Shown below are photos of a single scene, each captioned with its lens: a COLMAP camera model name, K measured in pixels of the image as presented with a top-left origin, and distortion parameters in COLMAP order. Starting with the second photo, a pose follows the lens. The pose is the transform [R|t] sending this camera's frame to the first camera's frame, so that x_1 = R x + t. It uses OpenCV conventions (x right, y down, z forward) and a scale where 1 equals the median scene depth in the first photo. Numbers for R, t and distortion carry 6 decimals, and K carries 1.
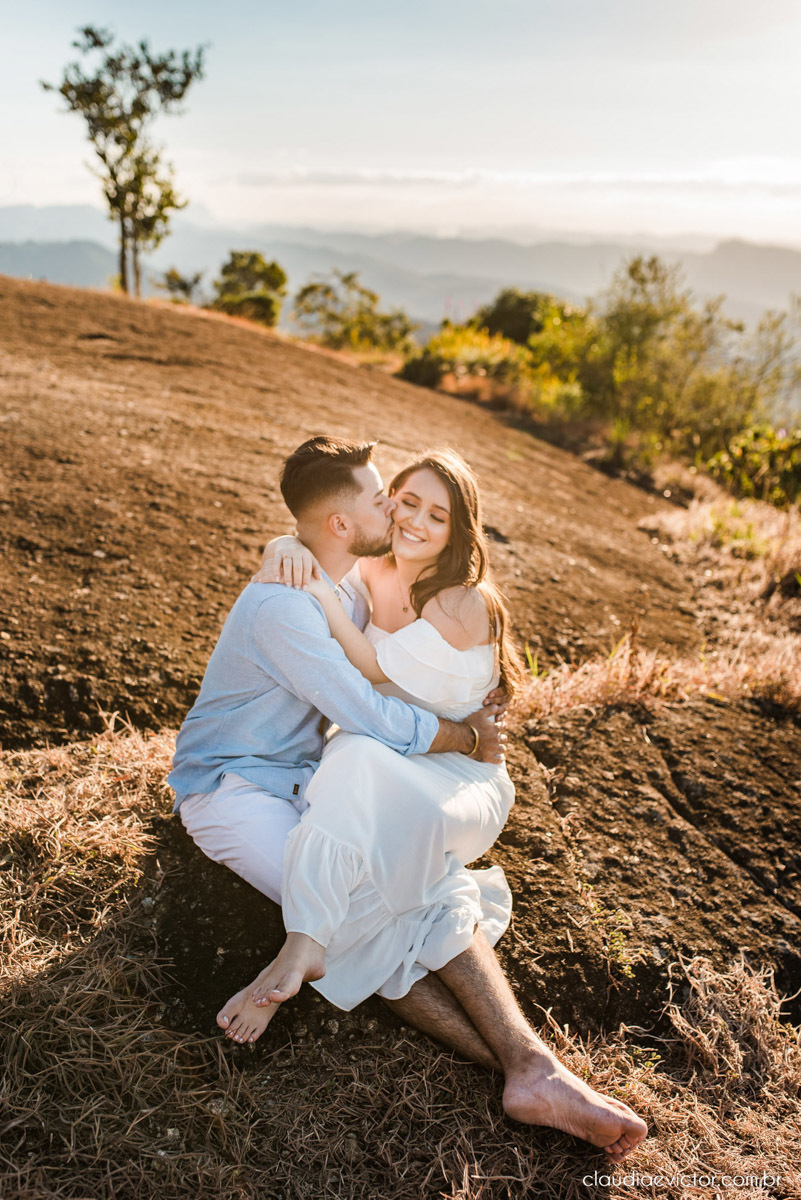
lens RADIAL K [[1134.7, 0, 400.5], [0, 1134.7, 600.0], [0, 0, 1]] dist [-0.026483, 0.010258]
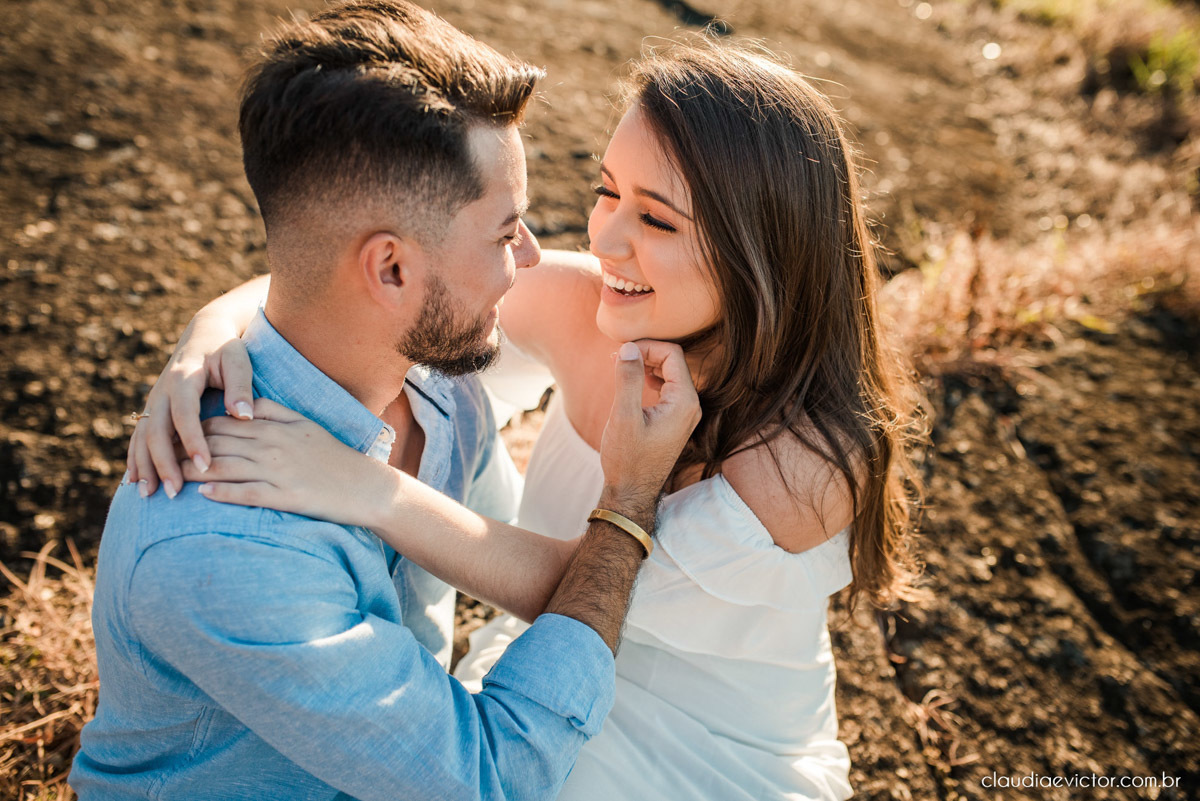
lens RADIAL K [[1134.7, 0, 600.0], [0, 1134.7, 400.5], [0, 0, 1]] dist [-0.026483, 0.010258]
pose [[0.998453, -0.055346, -0.005322, 0.005788], [0.054367, 0.951764, 0.301977, -0.091670], [-0.011648, -0.301799, 0.953301, 0.459268]]
